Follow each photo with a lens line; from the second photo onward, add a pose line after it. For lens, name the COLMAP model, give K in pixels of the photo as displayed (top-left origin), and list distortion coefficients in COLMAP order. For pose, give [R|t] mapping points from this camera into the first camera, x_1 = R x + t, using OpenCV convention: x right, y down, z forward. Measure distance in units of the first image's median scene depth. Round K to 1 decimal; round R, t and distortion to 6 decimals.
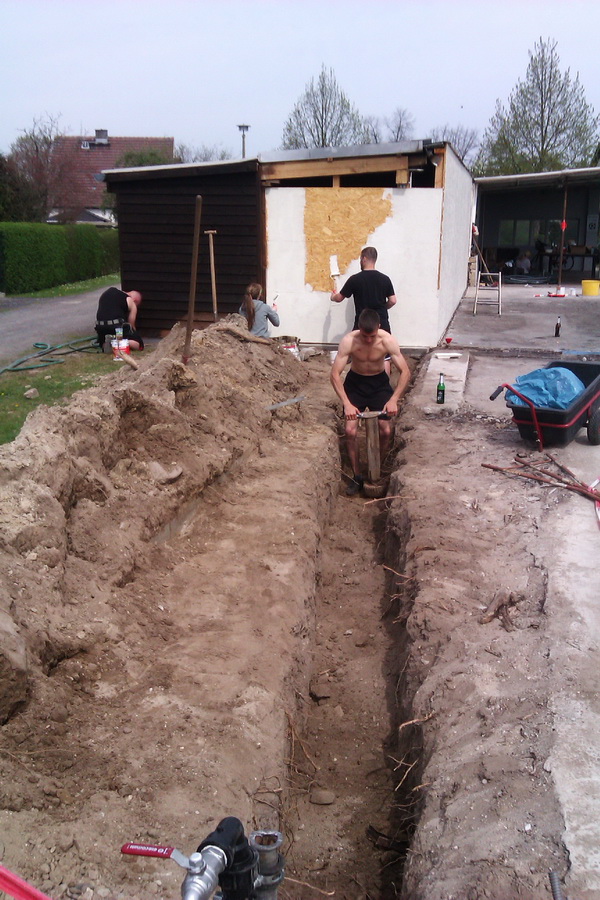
lens RADIAL K [[907.6, 0, 300.0], [0, 907.6, 450.0], [0, 0, 1]] dist [0.099504, -0.339150]
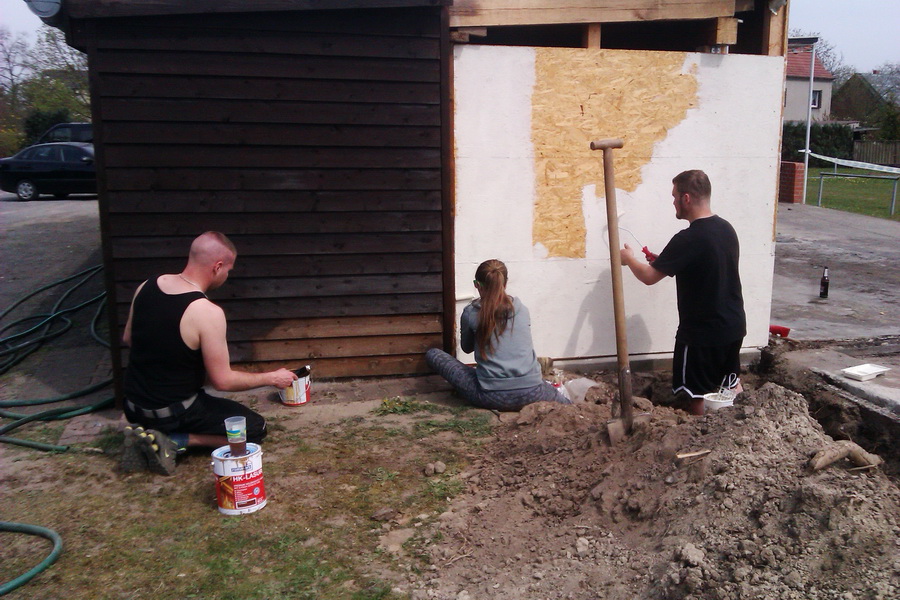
lens RADIAL K [[907.6, 0, 450.0], [0, 907.6, 300.0], [0, 0, 1]] dist [0.099504, -0.339150]
pose [[0.891652, -0.086497, 0.444382, -0.256893], [0.108006, 0.993878, -0.023258, -0.150332], [-0.439650, 0.068734, 0.895535, 0.603594]]
